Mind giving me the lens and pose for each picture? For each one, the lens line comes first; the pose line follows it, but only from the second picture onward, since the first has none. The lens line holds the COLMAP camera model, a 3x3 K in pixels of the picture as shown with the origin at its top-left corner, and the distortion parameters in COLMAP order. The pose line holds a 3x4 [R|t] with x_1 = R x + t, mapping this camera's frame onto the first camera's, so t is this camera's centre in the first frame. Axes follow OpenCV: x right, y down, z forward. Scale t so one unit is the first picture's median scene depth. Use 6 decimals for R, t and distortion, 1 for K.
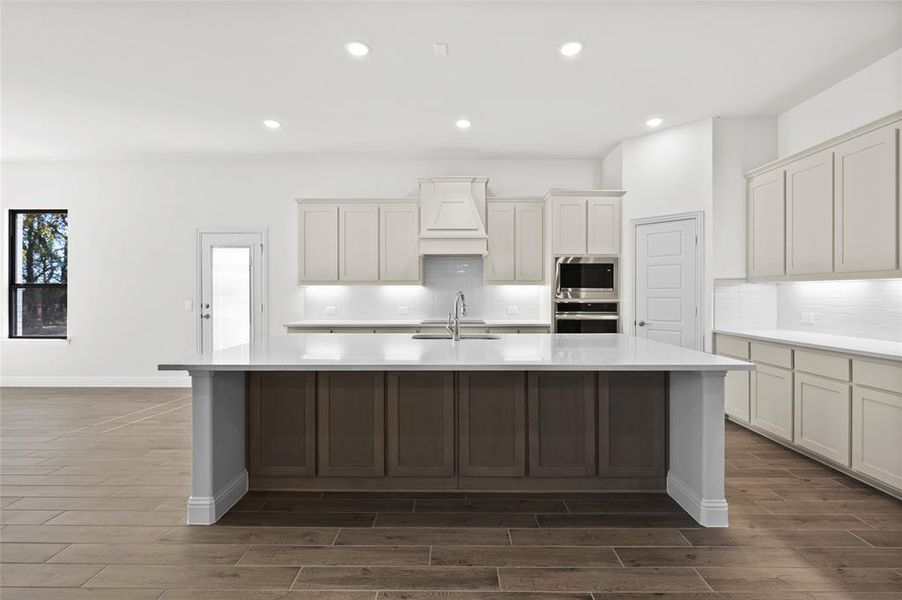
lens RADIAL K [[404.9, 0, 453.3], [0, 404.9, 294.9], [0, 0, 1]] dist [-0.001187, -0.000356]
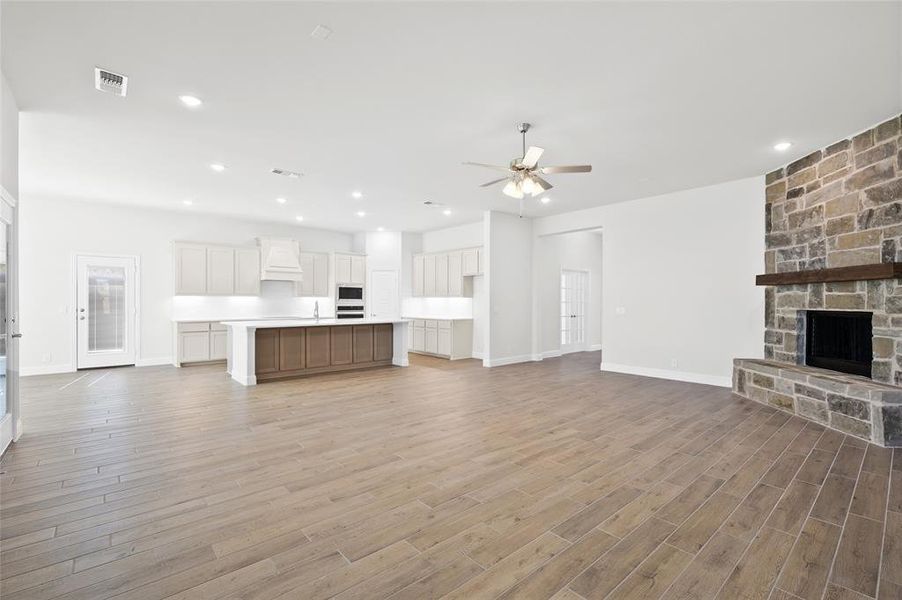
lens RADIAL K [[403.1, 0, 454.8], [0, 403.1, 302.1], [0, 0, 1]] dist [0.000192, 0.000144]
pose [[0.745930, 0.001193, 0.666023, -0.796051], [-0.000749, 0.999999, -0.000951, 0.000292], [-0.666023, 0.000211, 0.745931, -1.110846]]
